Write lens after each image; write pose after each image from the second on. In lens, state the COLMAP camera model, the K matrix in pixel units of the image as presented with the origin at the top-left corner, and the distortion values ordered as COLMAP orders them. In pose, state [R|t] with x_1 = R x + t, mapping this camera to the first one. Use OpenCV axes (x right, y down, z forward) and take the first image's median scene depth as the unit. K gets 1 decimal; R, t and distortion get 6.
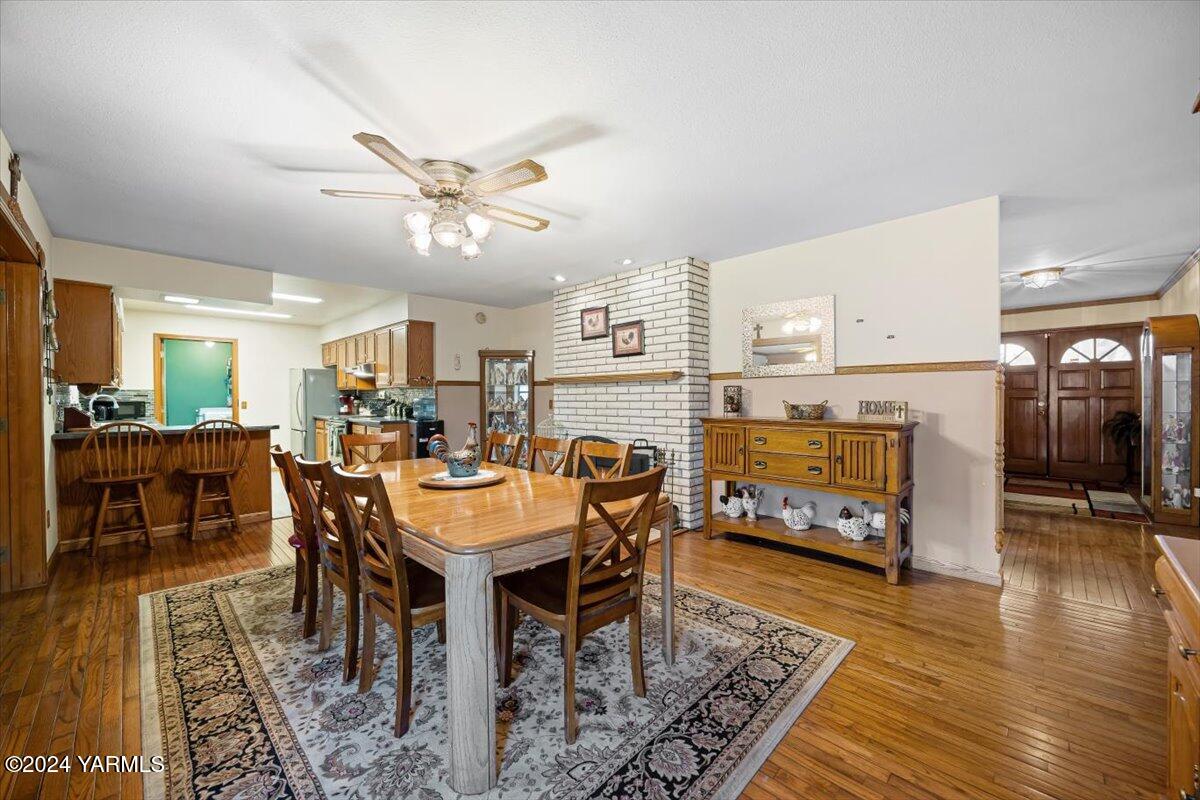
lens RADIAL K [[458.3, 0, 601.7], [0, 458.3, 399.8], [0, 0, 1]] dist [-0.001223, -0.000232]
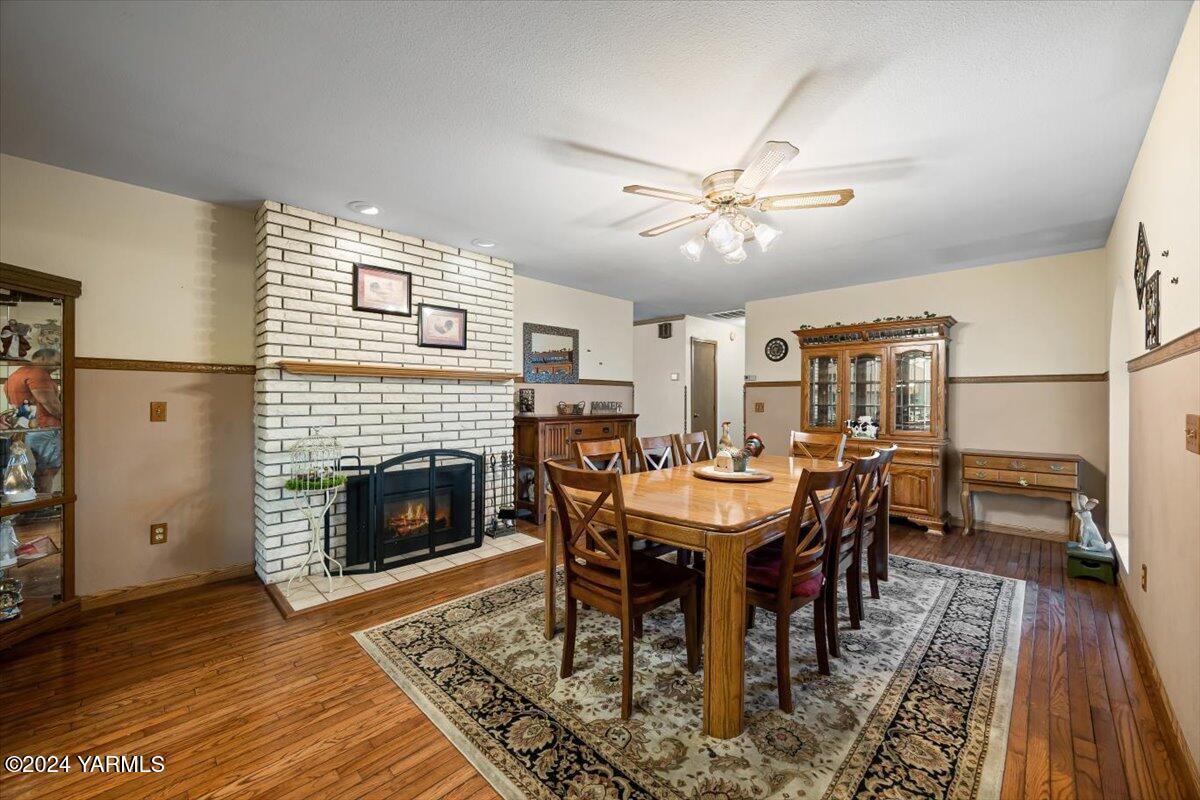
lens RADIAL K [[458.3, 0, 604.2], [0, 458.3, 398.9], [0, 0, 1]] dist [-0.001223, -0.000232]
pose [[0.000230, 0.003953, 0.999992, -1.418689], [0.001046, 0.999992, -0.003954, -0.001563], [-0.999999, 0.001047, 0.000226, 1.331345]]
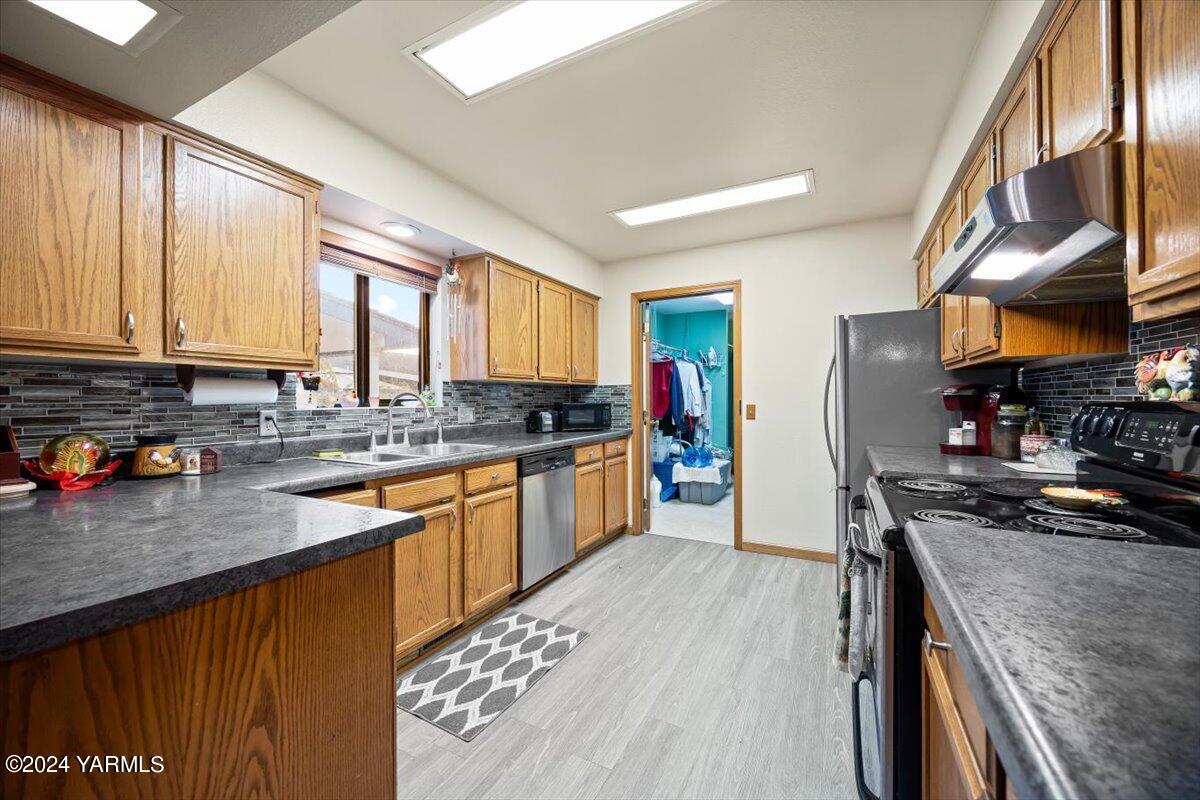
lens RADIAL K [[458.3, 0, 603.4], [0, 458.3, 399.9], [0, 0, 1]] dist [-0.001223, -0.000232]
pose [[0.289842, 0.004277, -0.957065, -1.055552], [-0.002910, 0.999989, 0.003587, -0.007209], [0.957070, 0.001745, 0.289851, 2.103349]]
